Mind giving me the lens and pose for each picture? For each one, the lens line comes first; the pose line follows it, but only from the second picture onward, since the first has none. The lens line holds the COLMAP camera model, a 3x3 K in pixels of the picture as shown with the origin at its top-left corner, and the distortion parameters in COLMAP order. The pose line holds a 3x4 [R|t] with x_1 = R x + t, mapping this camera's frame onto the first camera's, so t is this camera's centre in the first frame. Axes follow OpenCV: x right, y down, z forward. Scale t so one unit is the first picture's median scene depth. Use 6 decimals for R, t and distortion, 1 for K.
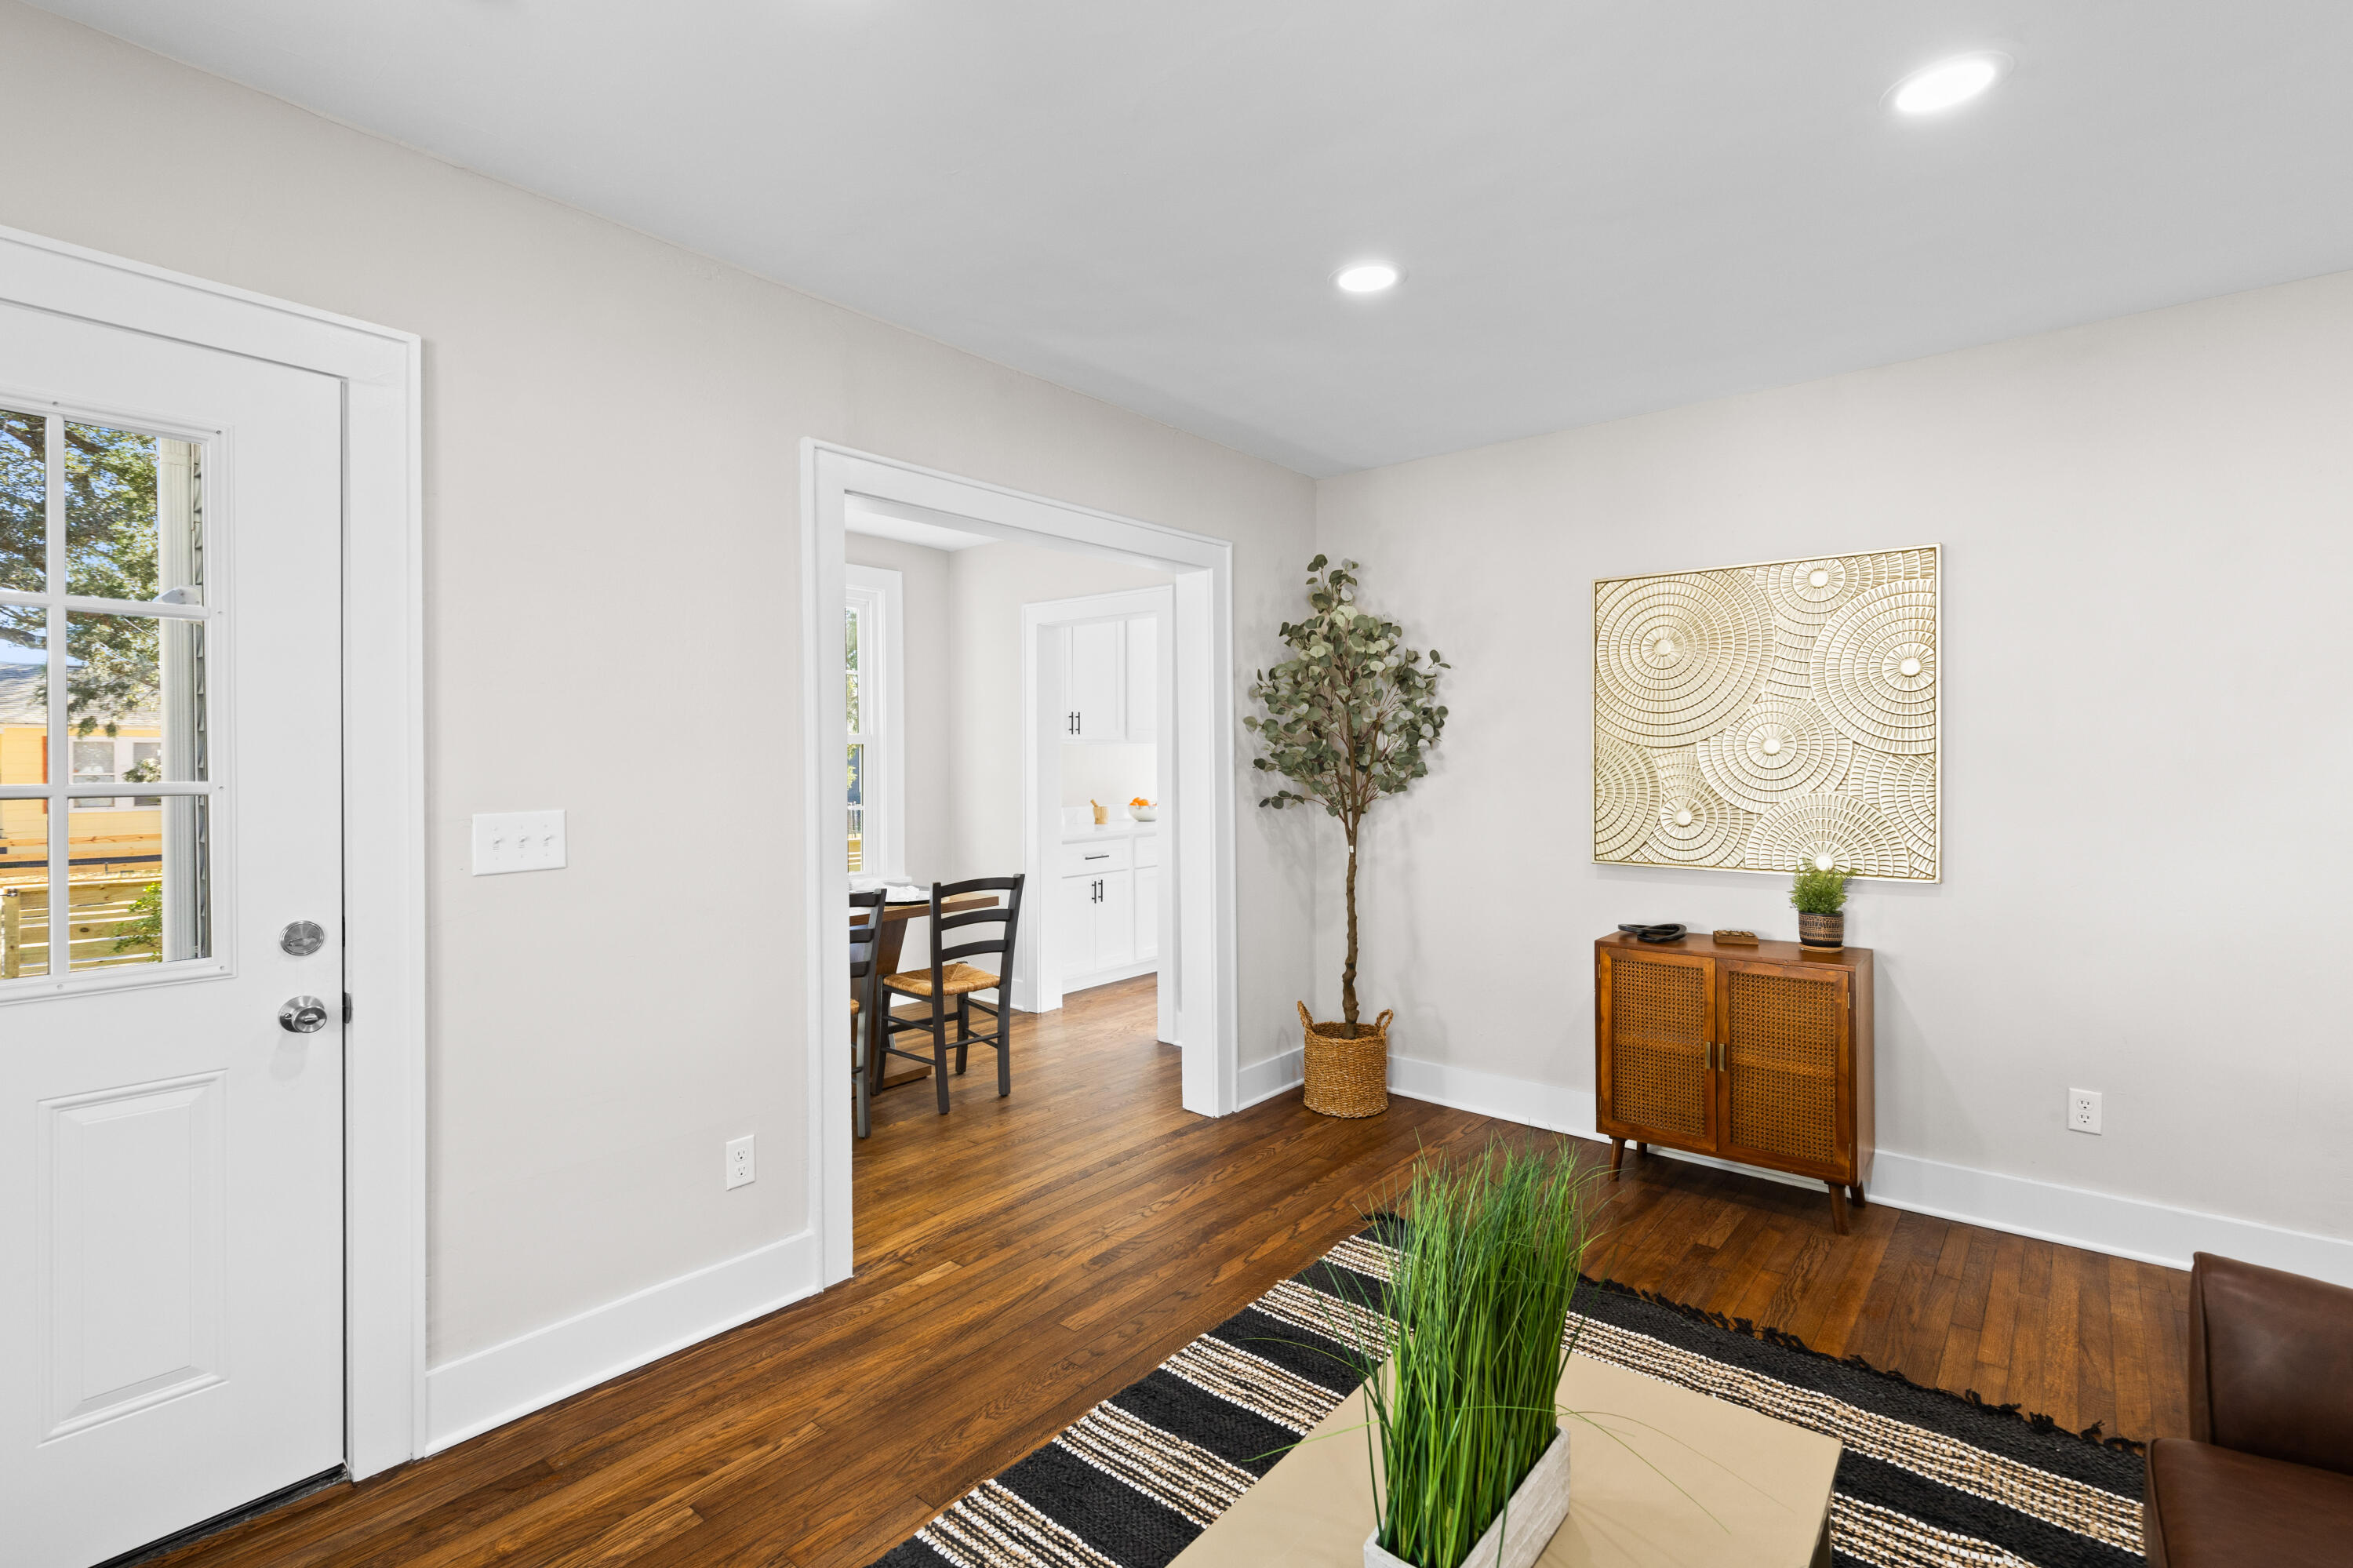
lens RADIAL K [[1064.7, 0, 1187.1], [0, 1064.7, 771.0], [0, 0, 1]] dist [0.000685, 0.000232]
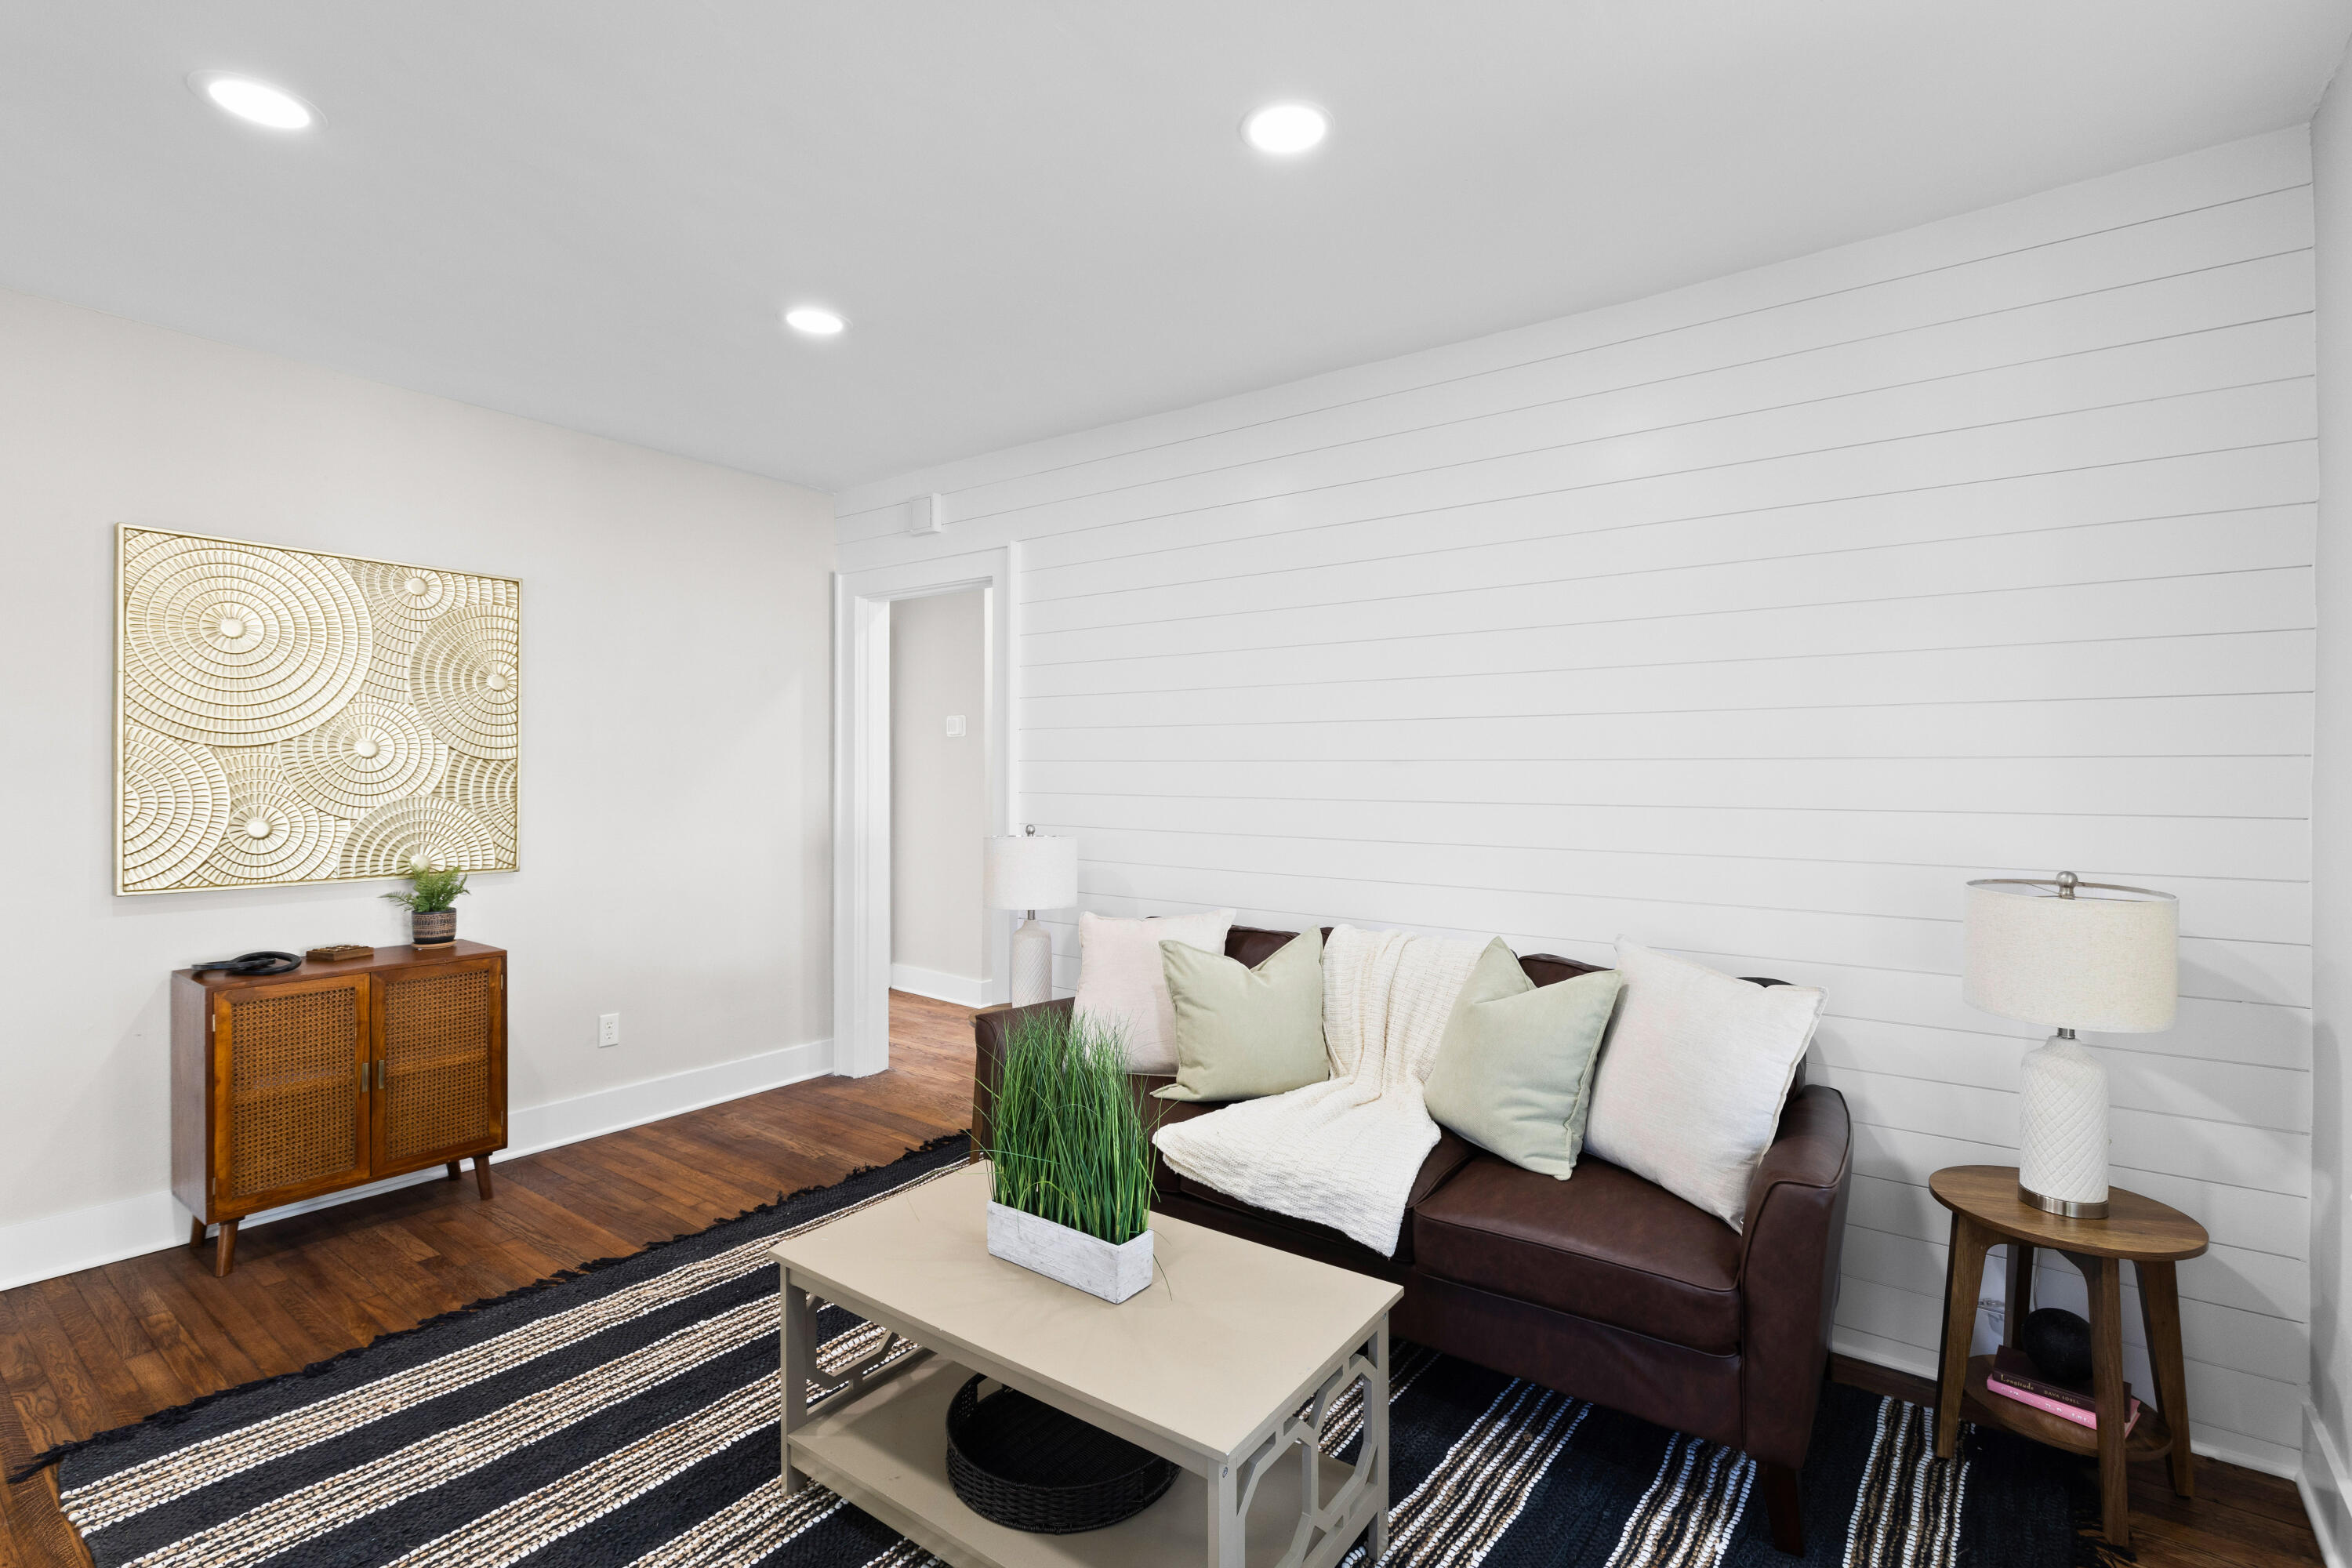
lens RADIAL K [[1064.2, 0, 1186.6], [0, 1064.2, 771.0], [0, 0, 1]] dist [0.000685, 0.000232]
pose [[-0.056058, 0.003456, 0.998422, -0.506823], [0.000522, 0.999994, -0.003432, 0.000493], [-0.998427, 0.000329, -0.056060, 0.340052]]
